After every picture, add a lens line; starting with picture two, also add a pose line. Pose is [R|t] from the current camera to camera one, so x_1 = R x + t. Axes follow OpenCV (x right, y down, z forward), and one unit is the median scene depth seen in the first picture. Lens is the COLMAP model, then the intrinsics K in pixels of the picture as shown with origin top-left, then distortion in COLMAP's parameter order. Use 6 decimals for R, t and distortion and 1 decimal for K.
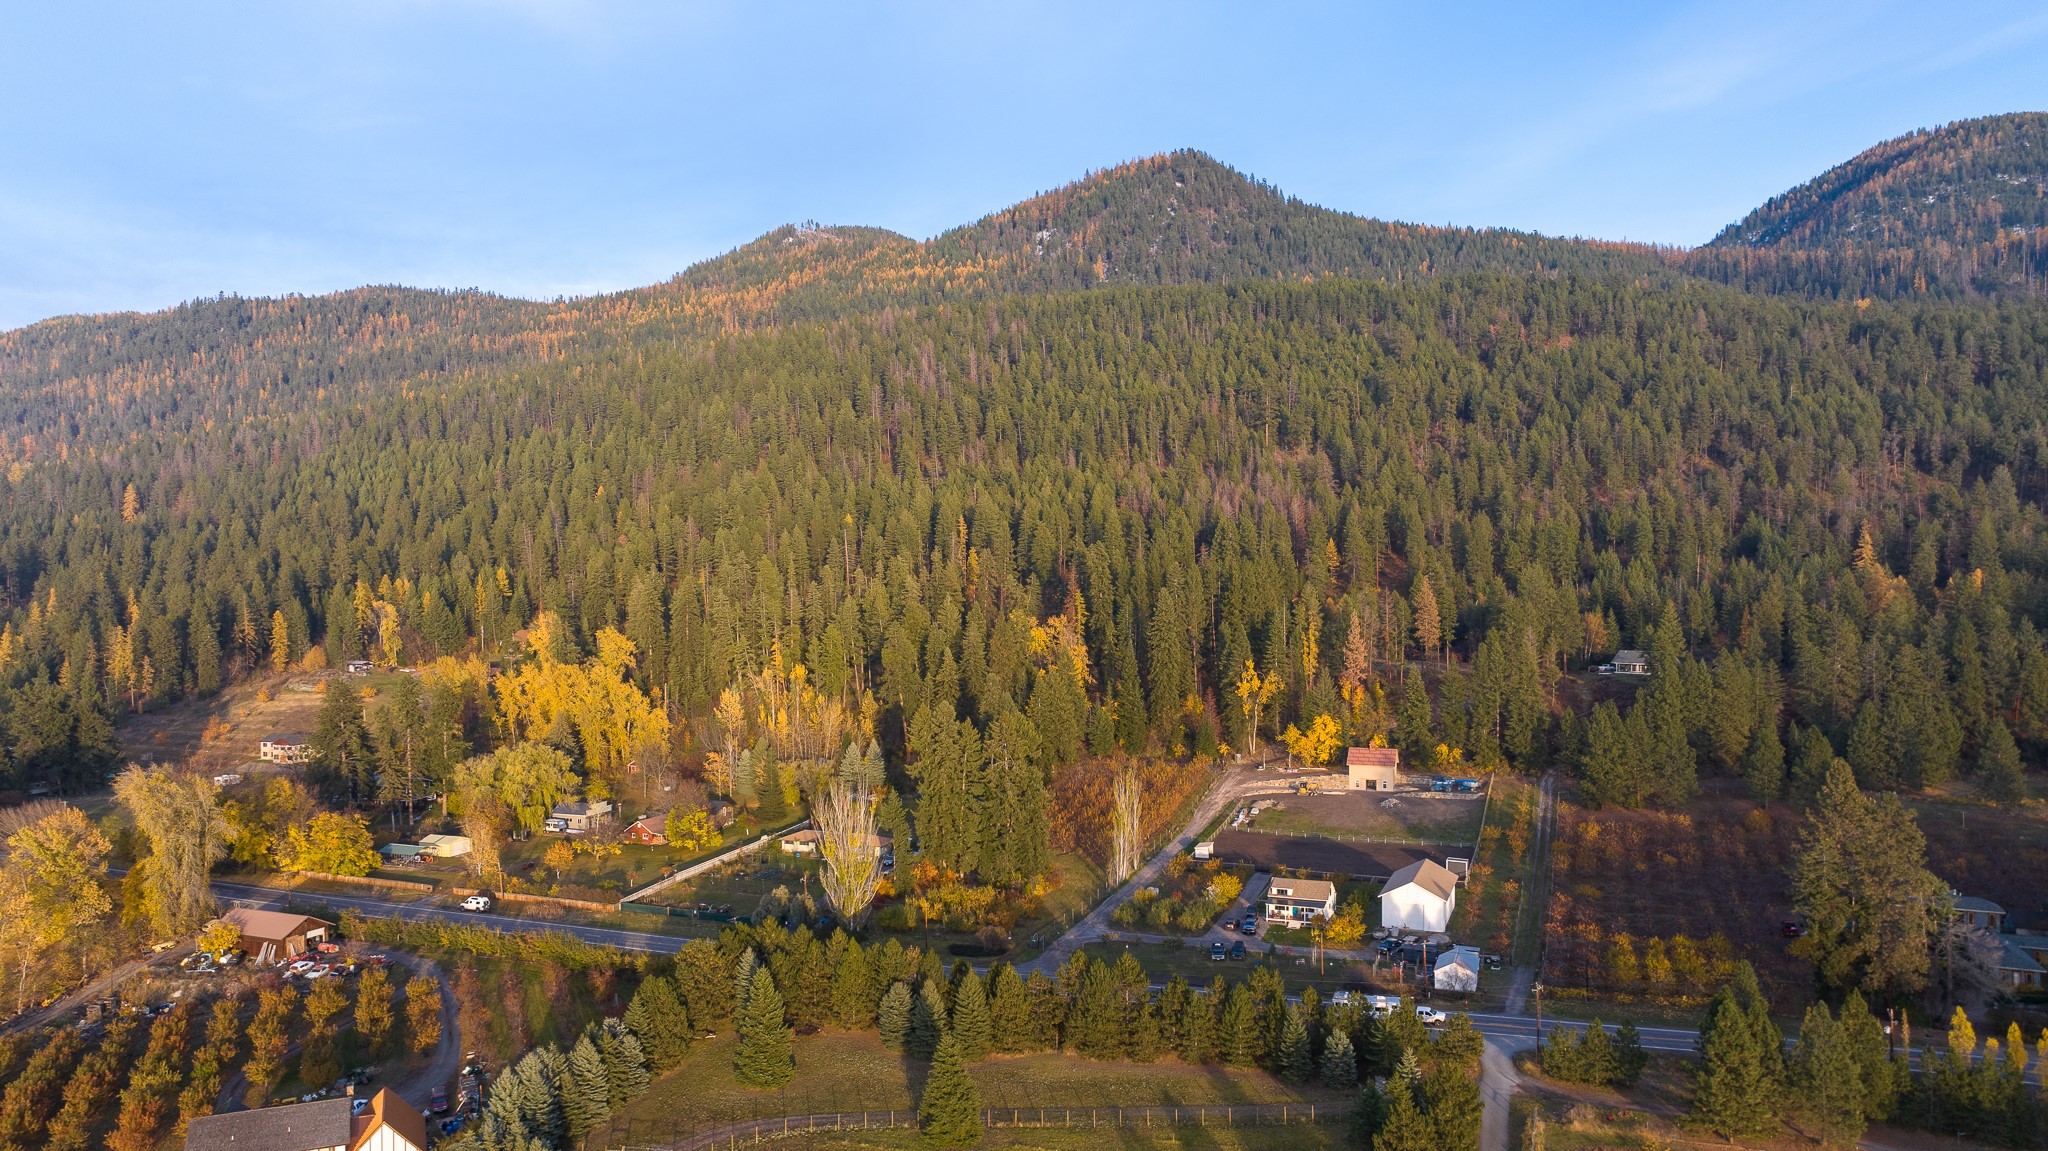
lens RADIAL K [[1441.8, 0, 1019.8], [0, 1441.8, 573.6], [0, 0, 1]] dist [-0.032568, 0.027625]
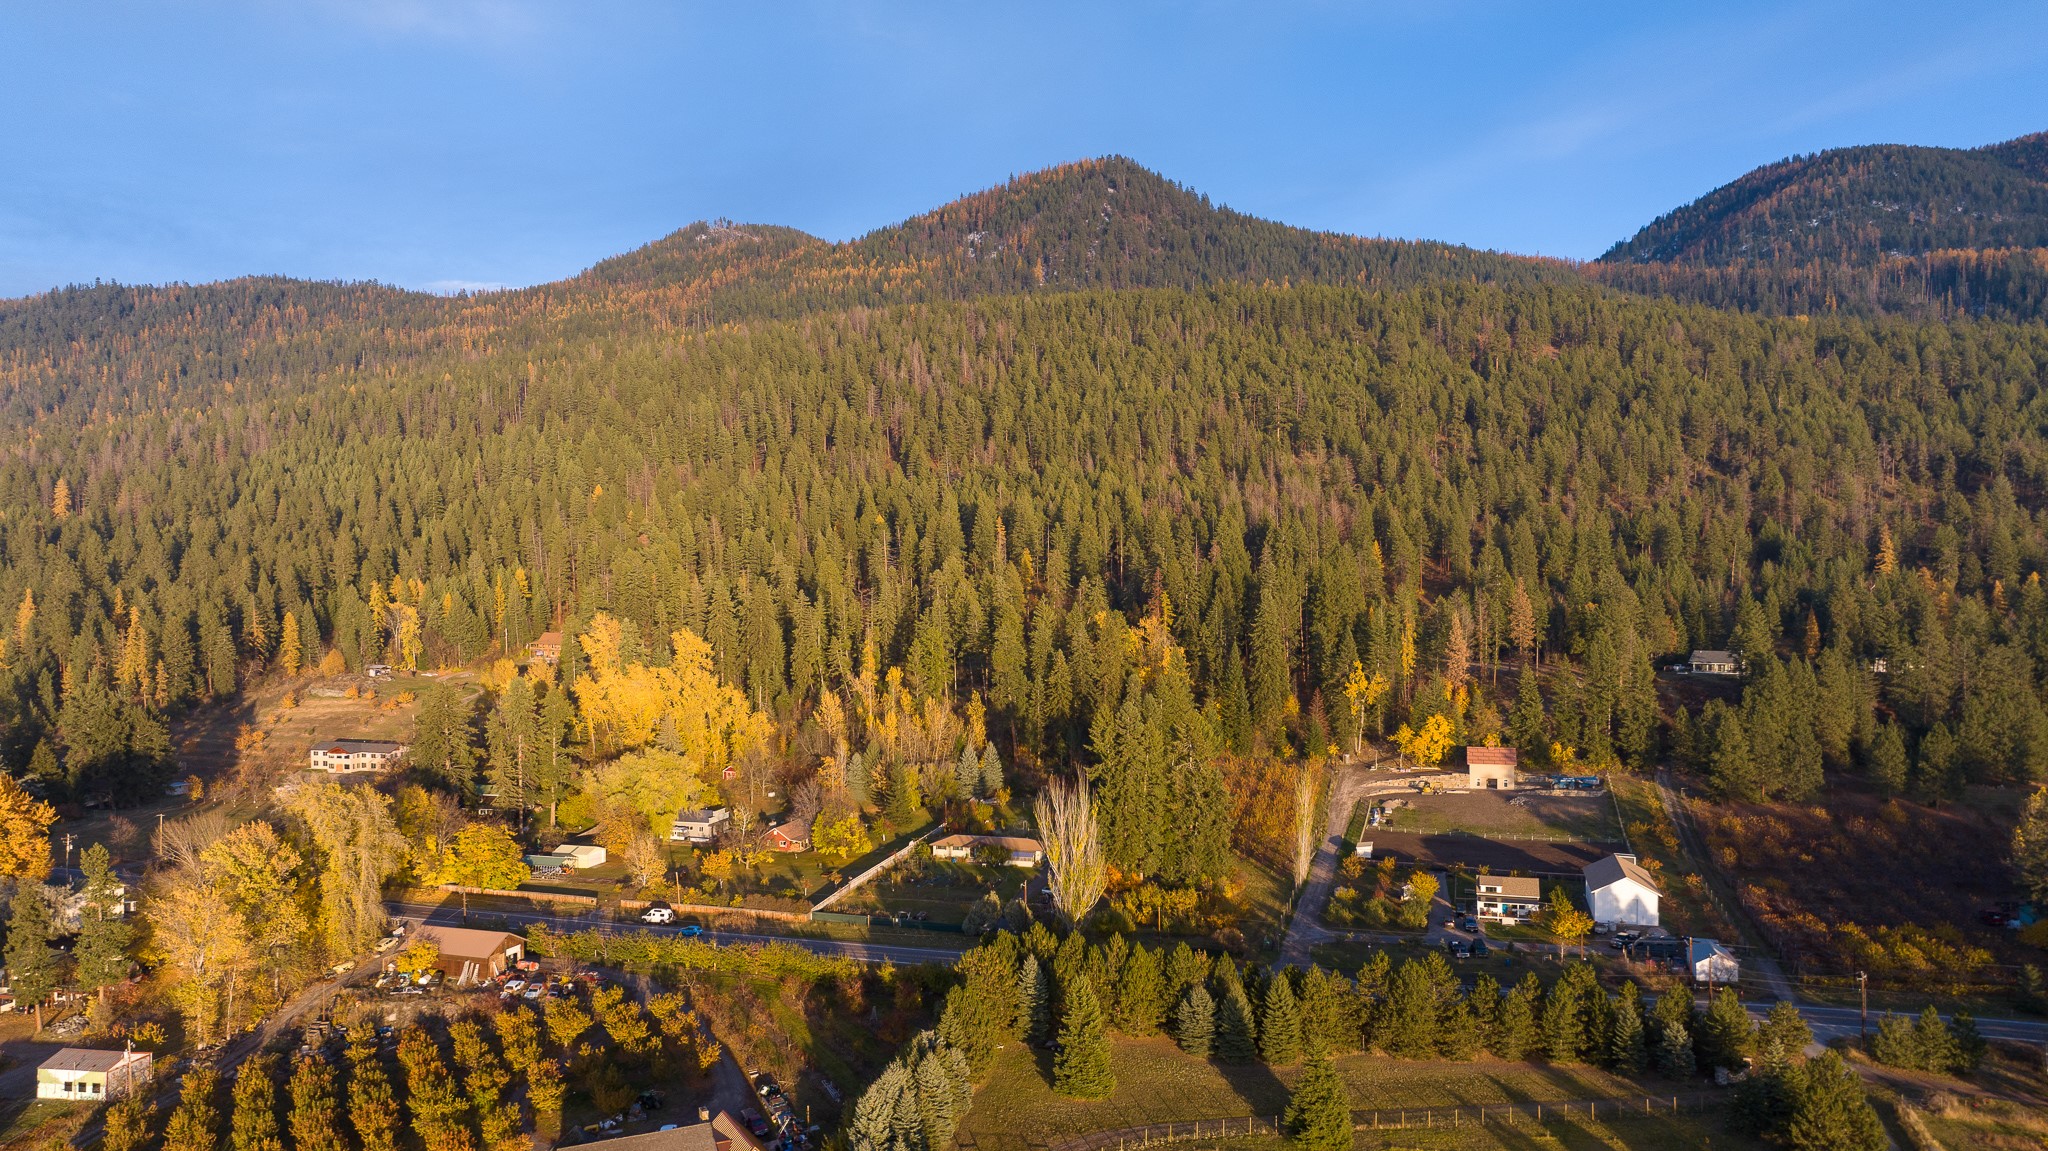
lens RADIAL K [[1441.8, 0, 1018.5], [0, 1441.8, 565.7], [0, 0, 1]] dist [-0.032568, 0.027625]
pose [[0.996490, 0.003092, 0.083653, -0.143943], [-0.002411, 0.999963, -0.008239, 0.002091], [-0.083675, 0.008008, 0.996461, 0.013572]]
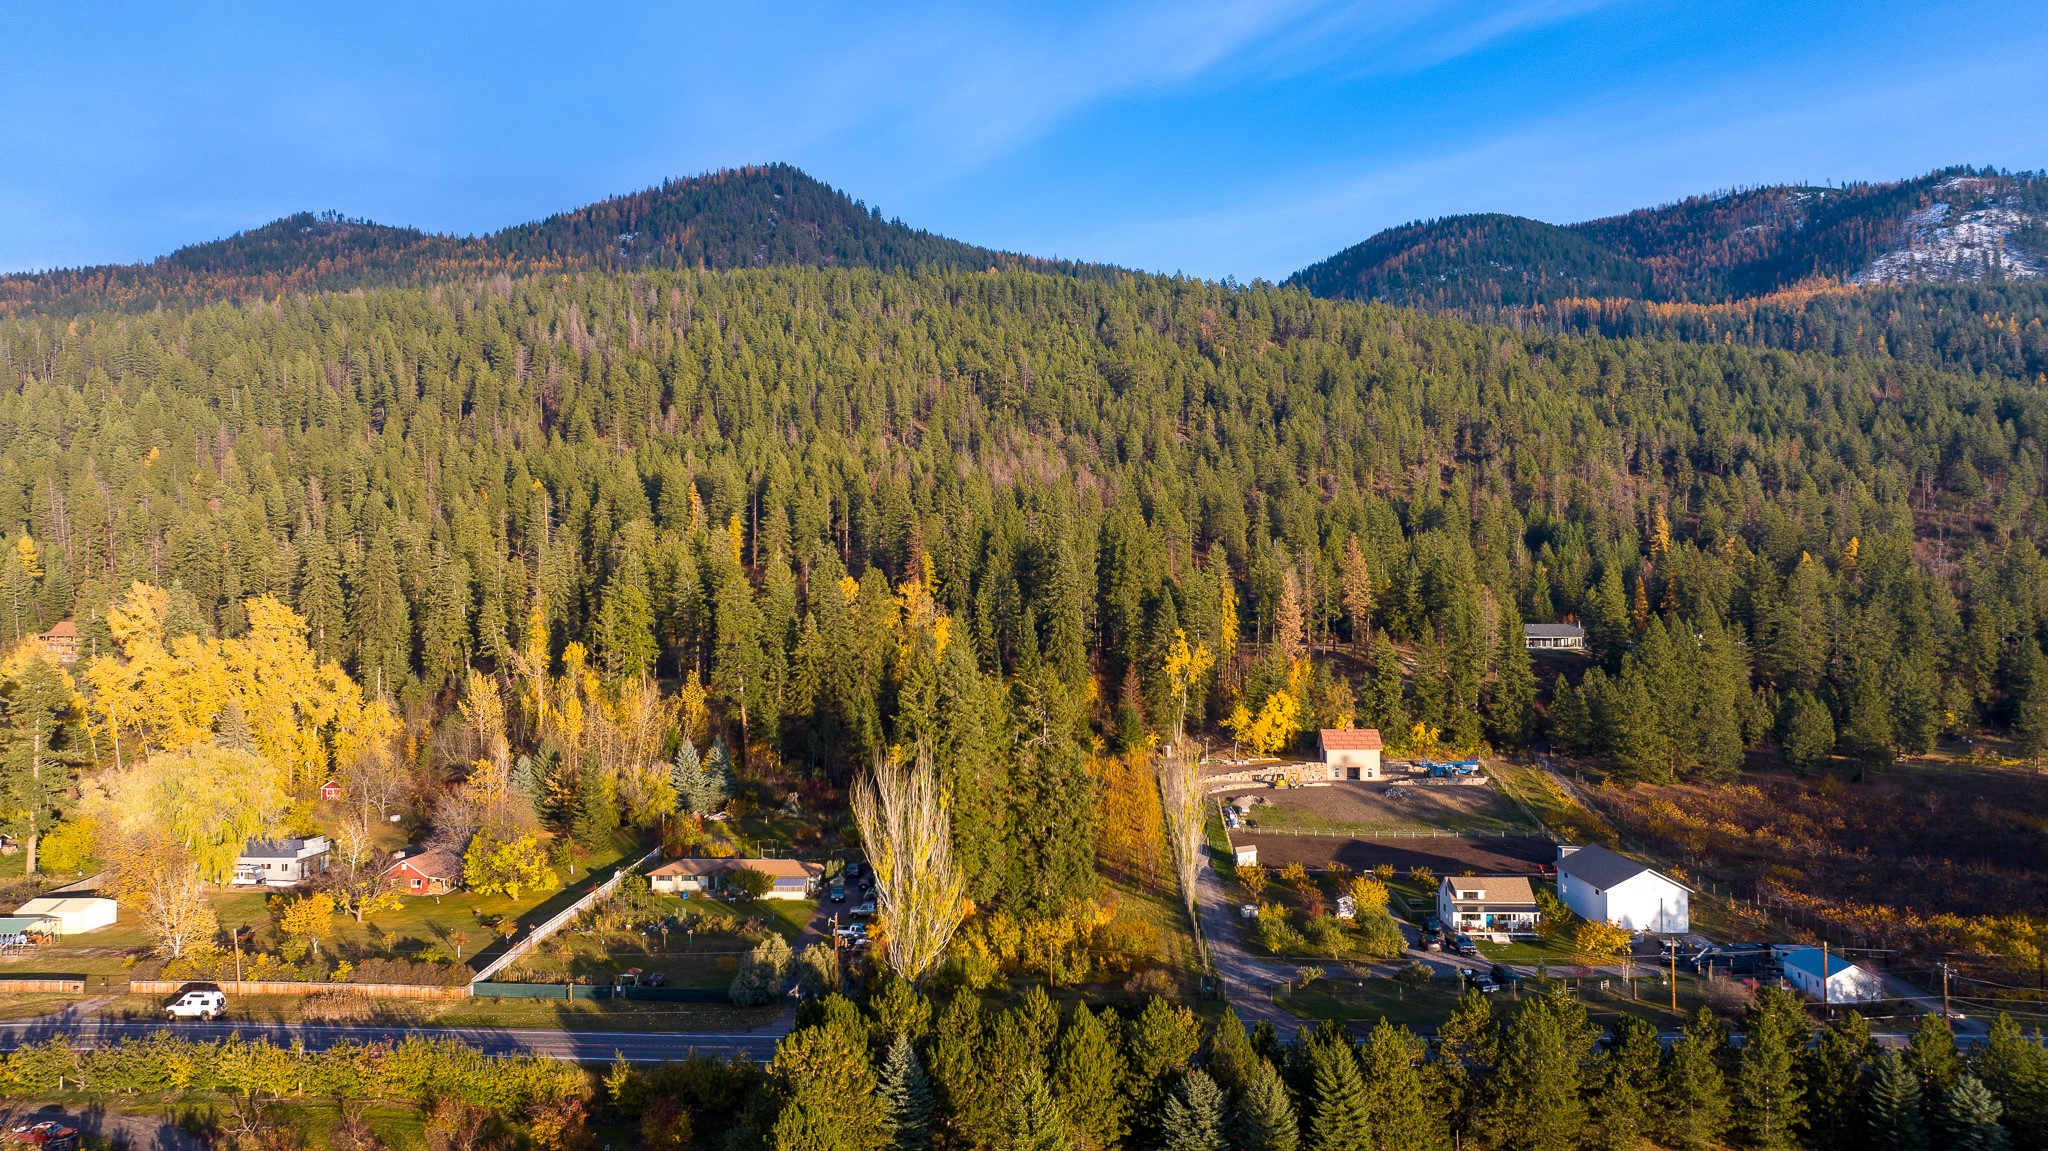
lens RADIAL K [[1441.8, 0, 1018.0], [0, 1441.8, 570.2], [0, 0, 1]] dist [-0.032568, 0.027625]
pose [[0.945680, 0.014505, 0.324776, -0.169214], [-0.001682, 0.999209, -0.039729, 0.052957], [-0.325096, 0.037025, 0.944956, 0.234220]]
